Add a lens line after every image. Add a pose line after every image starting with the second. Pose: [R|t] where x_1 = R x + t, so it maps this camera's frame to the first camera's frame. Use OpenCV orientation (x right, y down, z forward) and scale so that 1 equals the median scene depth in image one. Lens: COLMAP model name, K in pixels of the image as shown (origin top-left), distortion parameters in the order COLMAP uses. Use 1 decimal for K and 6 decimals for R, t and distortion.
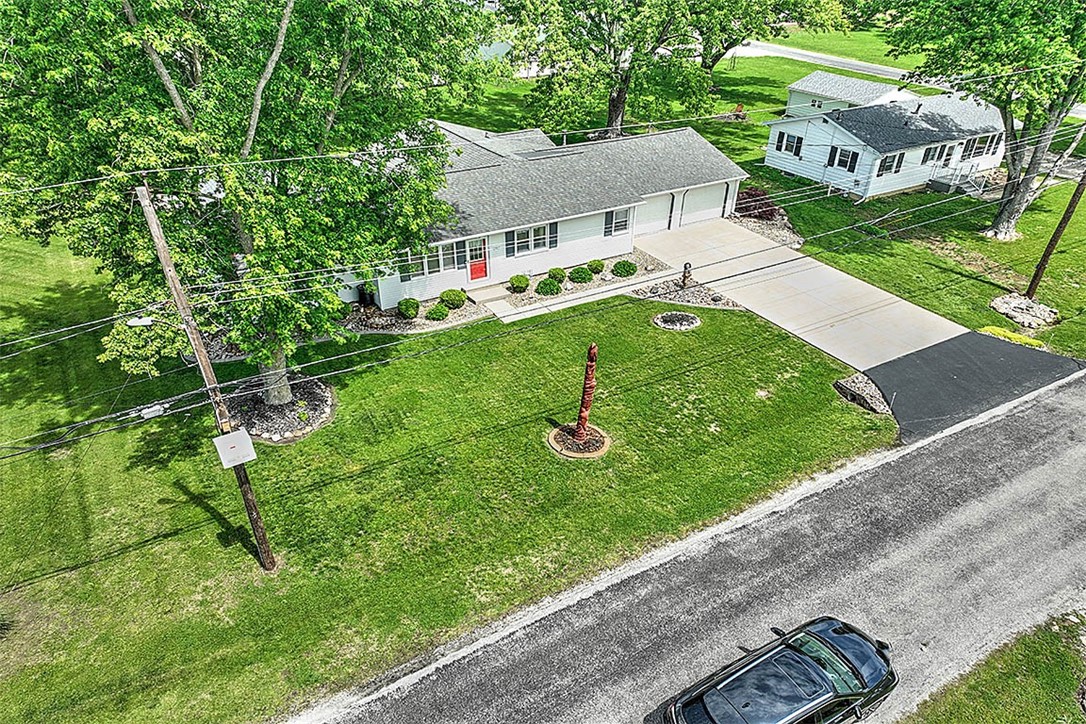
lens RADIAL K [[761.9, 0, 540.1], [0, 761.9, 371.4], [0, 0, 1]] dist [0.008762, 0.000239]
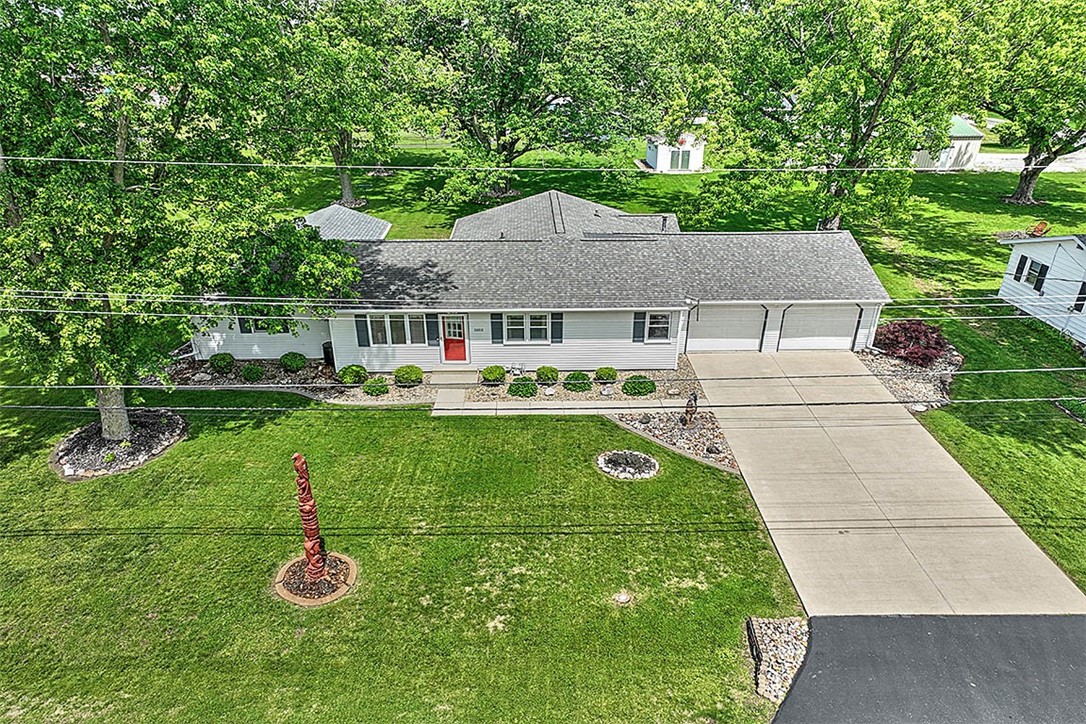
lens RADIAL K [[761.9, 0, 544.4], [0, 761.9, 358.7], [0, 0, 1]] dist [0.008762, 0.000239]
pose [[0.872246, 0.187009, -0.451901, 0.390590], [-0.244298, 0.967073, -0.071336, -0.085794], [0.423680, 0.172621, 0.889212, 0.272152]]
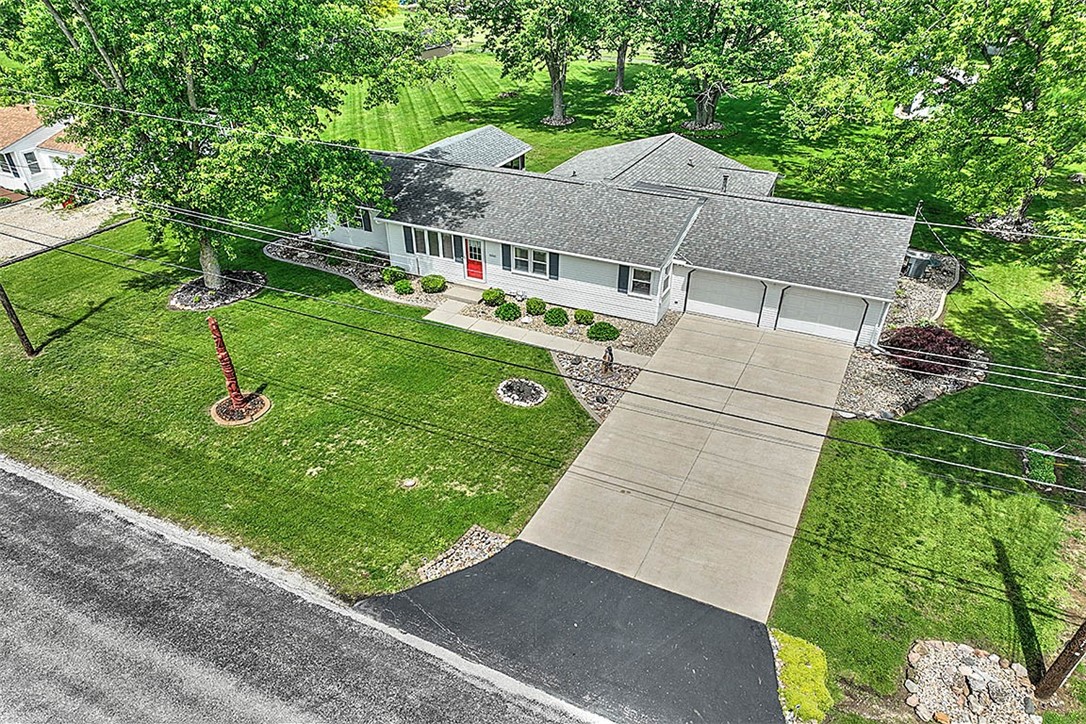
lens RADIAL K [[761.9, 0, 551.1], [0, 761.9, 364.7], [0, 0, 1]] dist [0.008762, 0.000239]
pose [[0.560045, 0.413110, -0.718115, 0.738385], [-0.420735, 0.888530, 0.183021, -0.244001], [0.713675, 0.199637, 0.671427, 0.409970]]
